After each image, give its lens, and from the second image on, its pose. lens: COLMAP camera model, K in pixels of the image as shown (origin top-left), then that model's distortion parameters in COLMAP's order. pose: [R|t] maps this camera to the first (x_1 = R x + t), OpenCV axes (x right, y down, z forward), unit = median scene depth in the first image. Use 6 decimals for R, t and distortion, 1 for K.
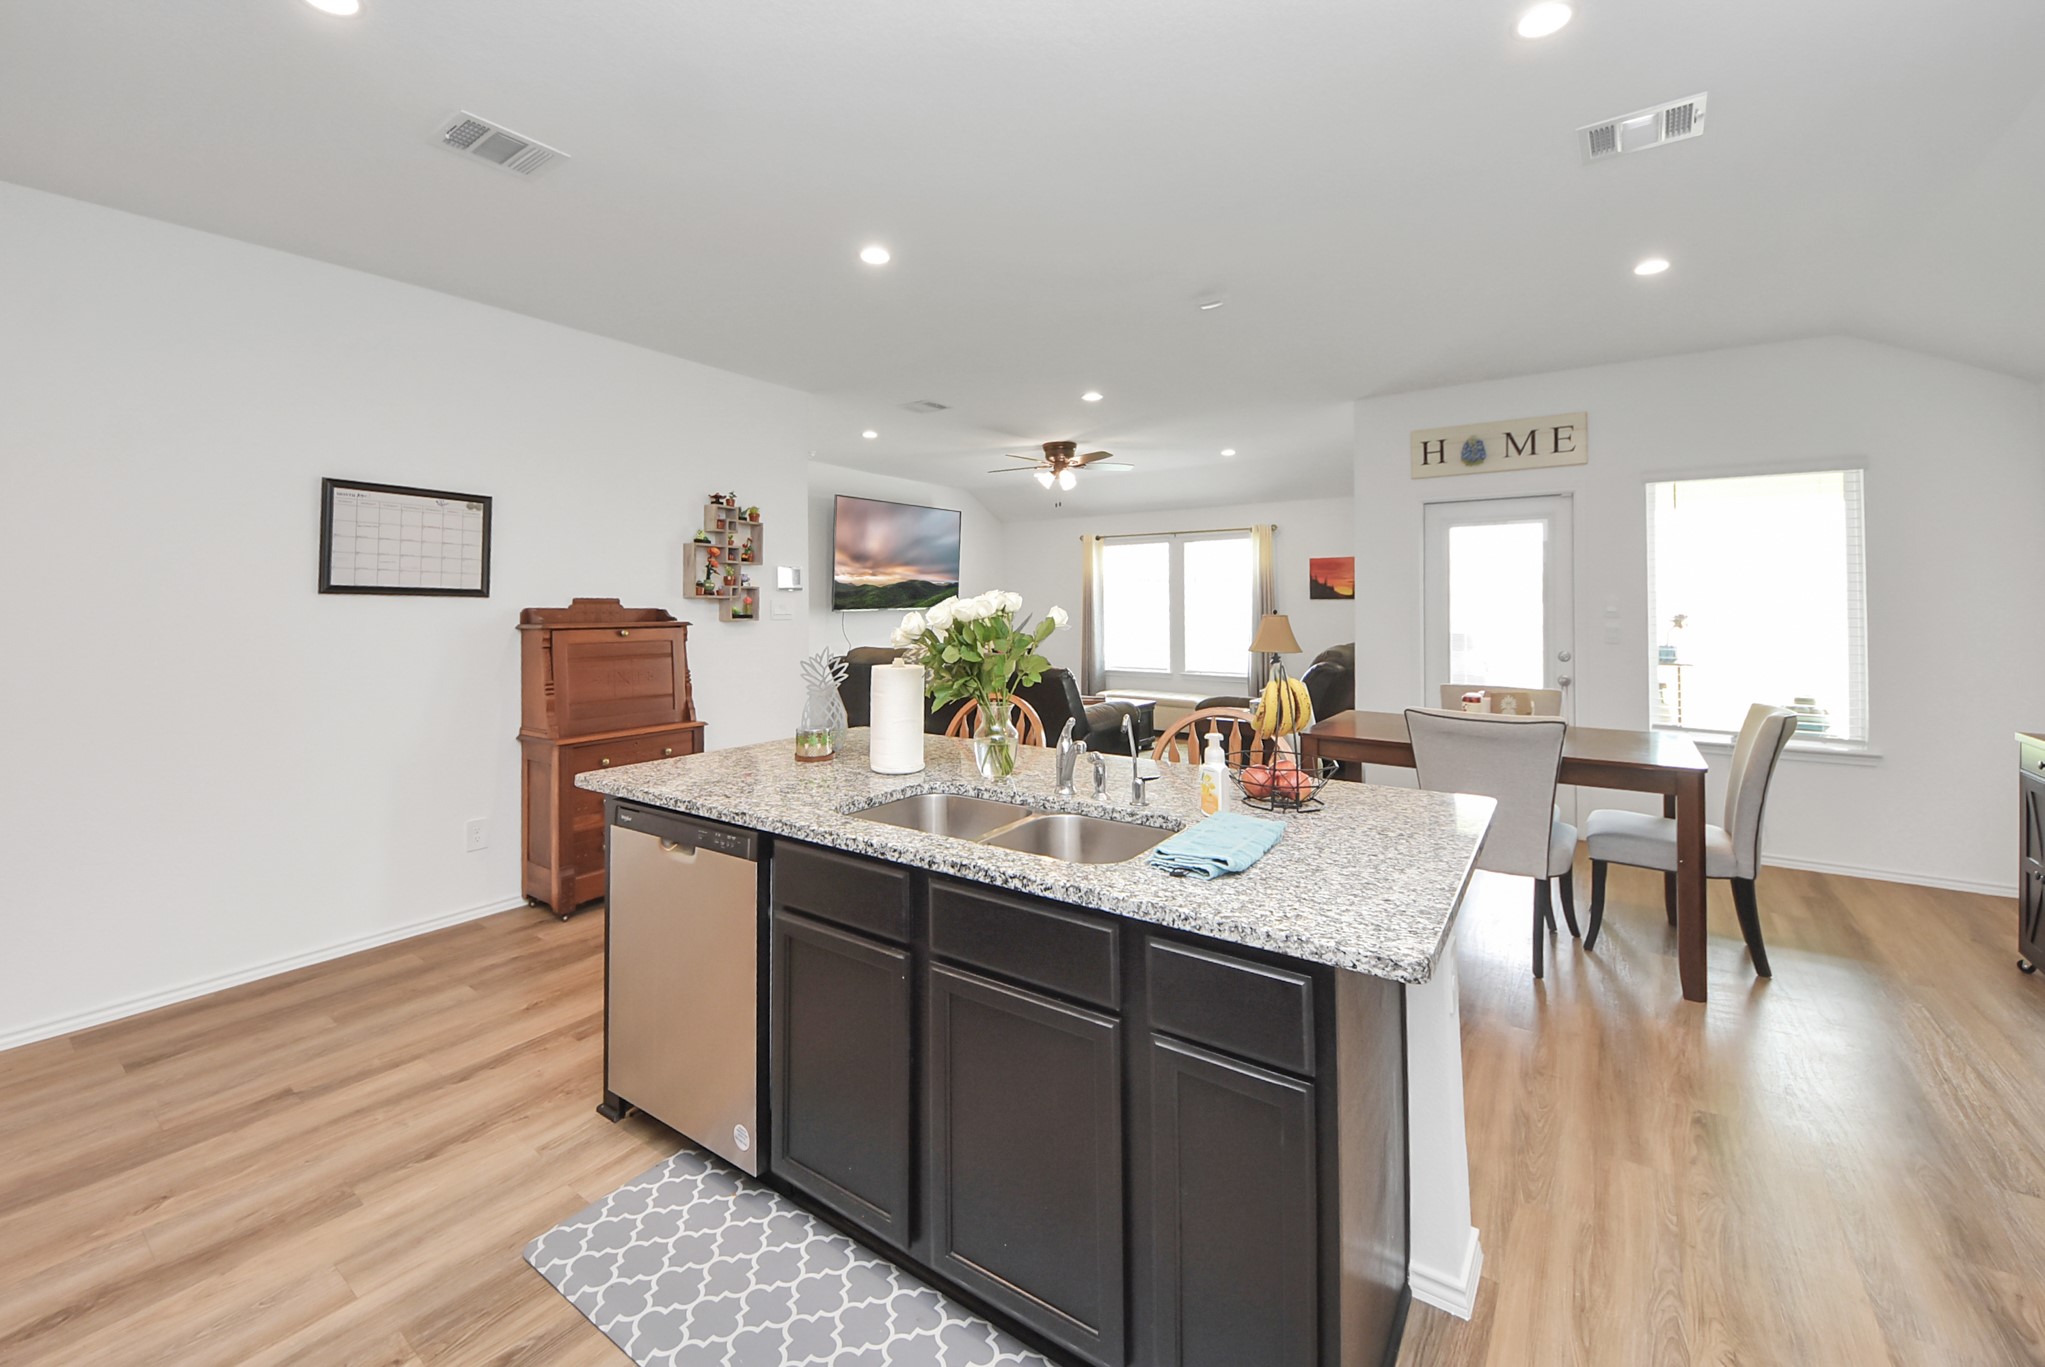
lens RADIAL K [[814.2, 0, 1000.0], [0, 814.2, 604.0], [0, 0, 1]] dist [0.012367, -0.001475]
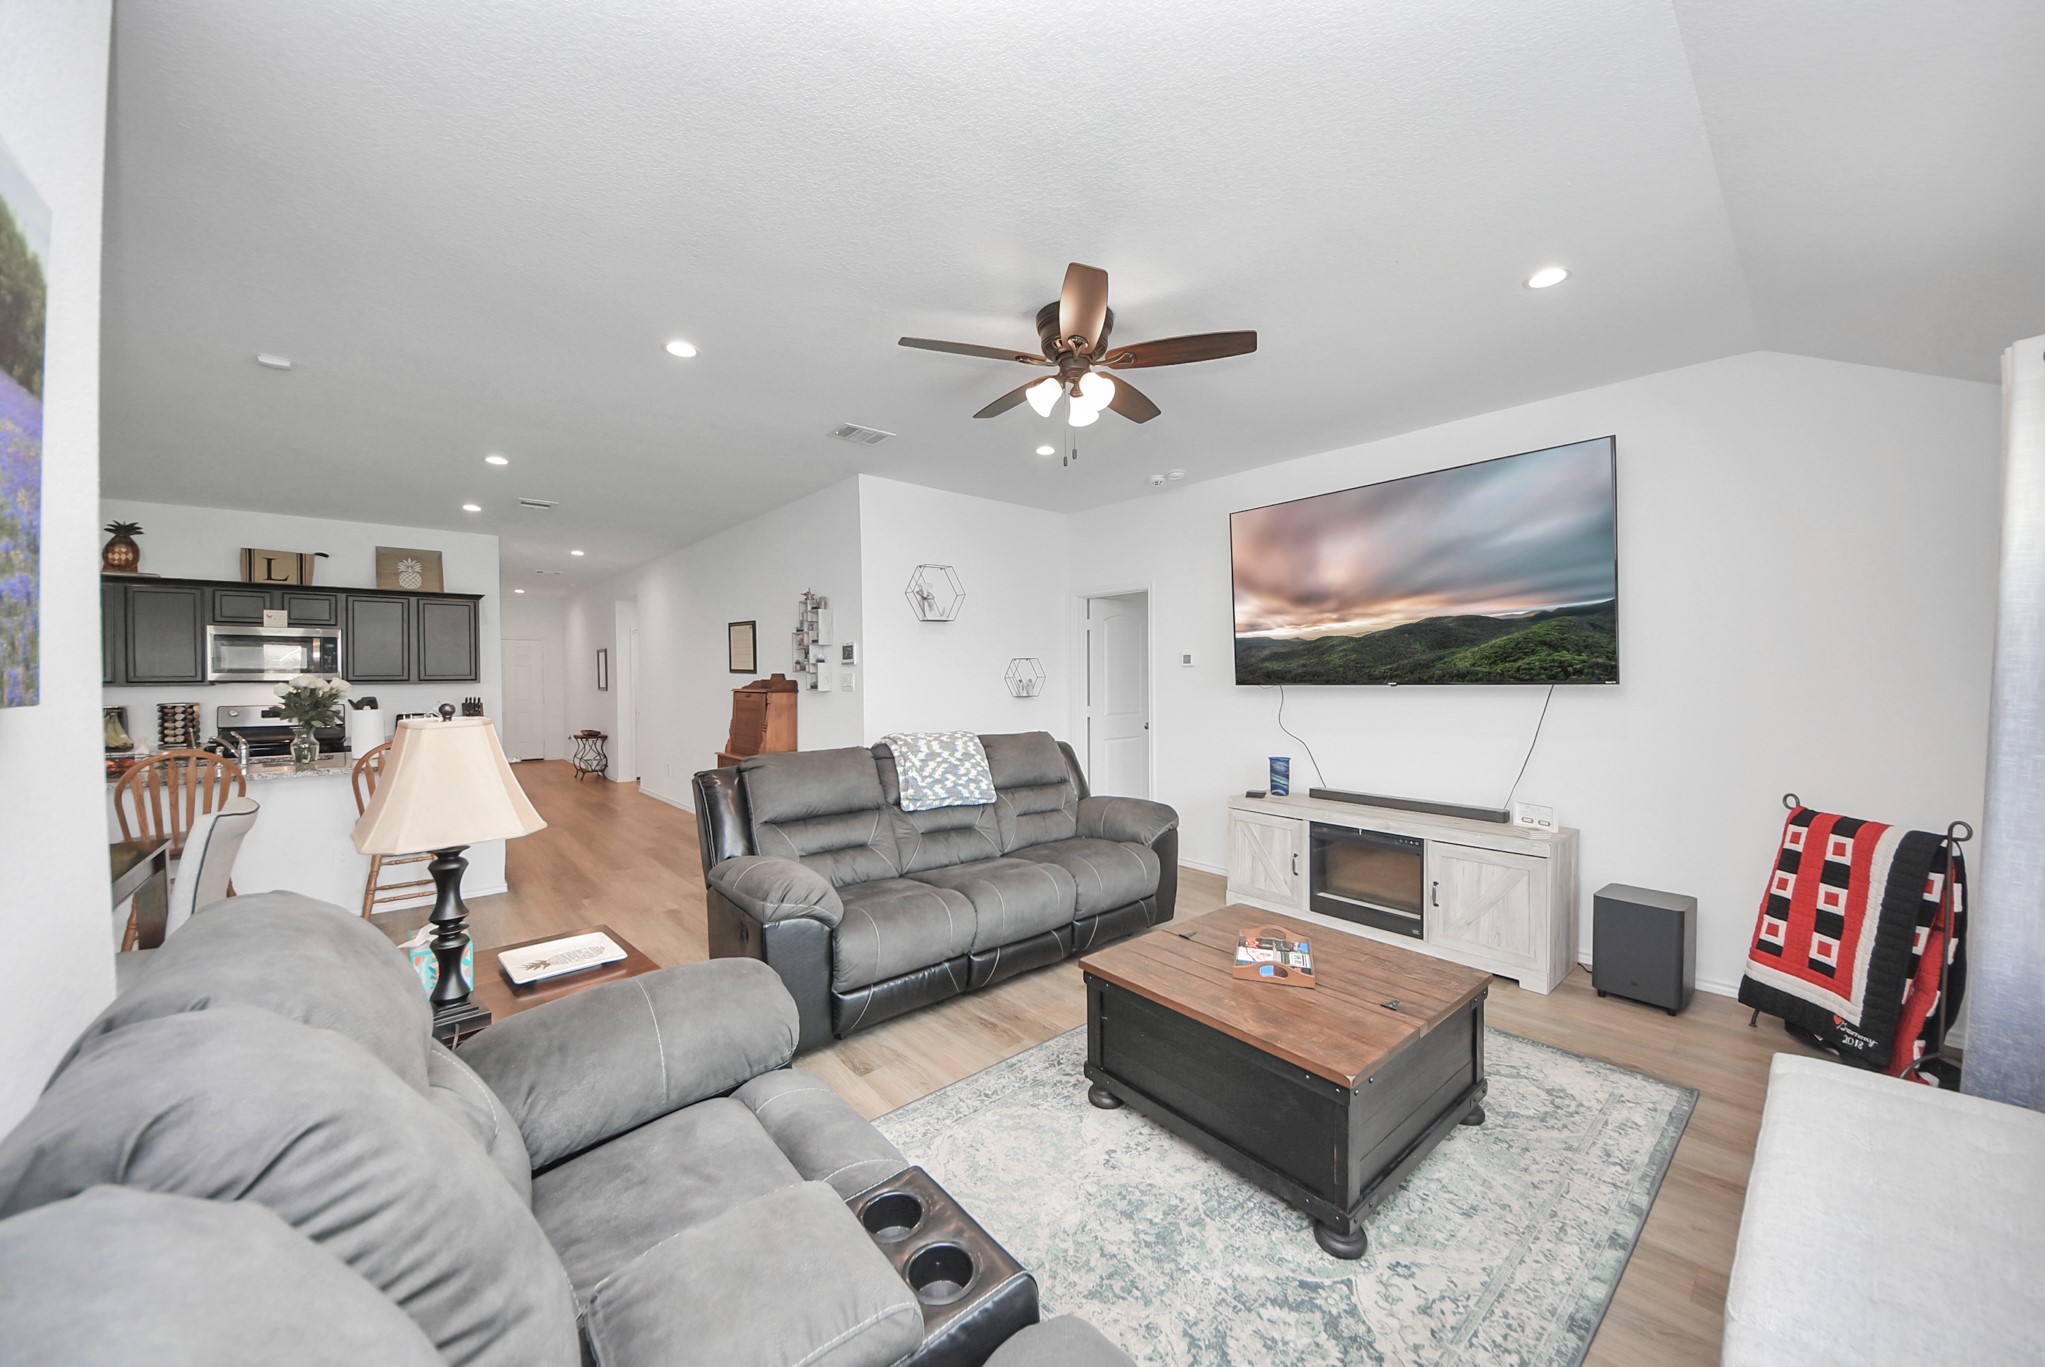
lens RADIAL K [[742.7, 0, 1027.5], [0, 742.7, 685.3], [0, 0, 1]] dist [0.007273, -0.009765]
pose [[-0.202205, 0.018197, -0.979174, 0.746400], [0.007949, 0.999825, 0.016939, -0.005736], [0.979311, -0.004358, -0.202314, 1.629930]]
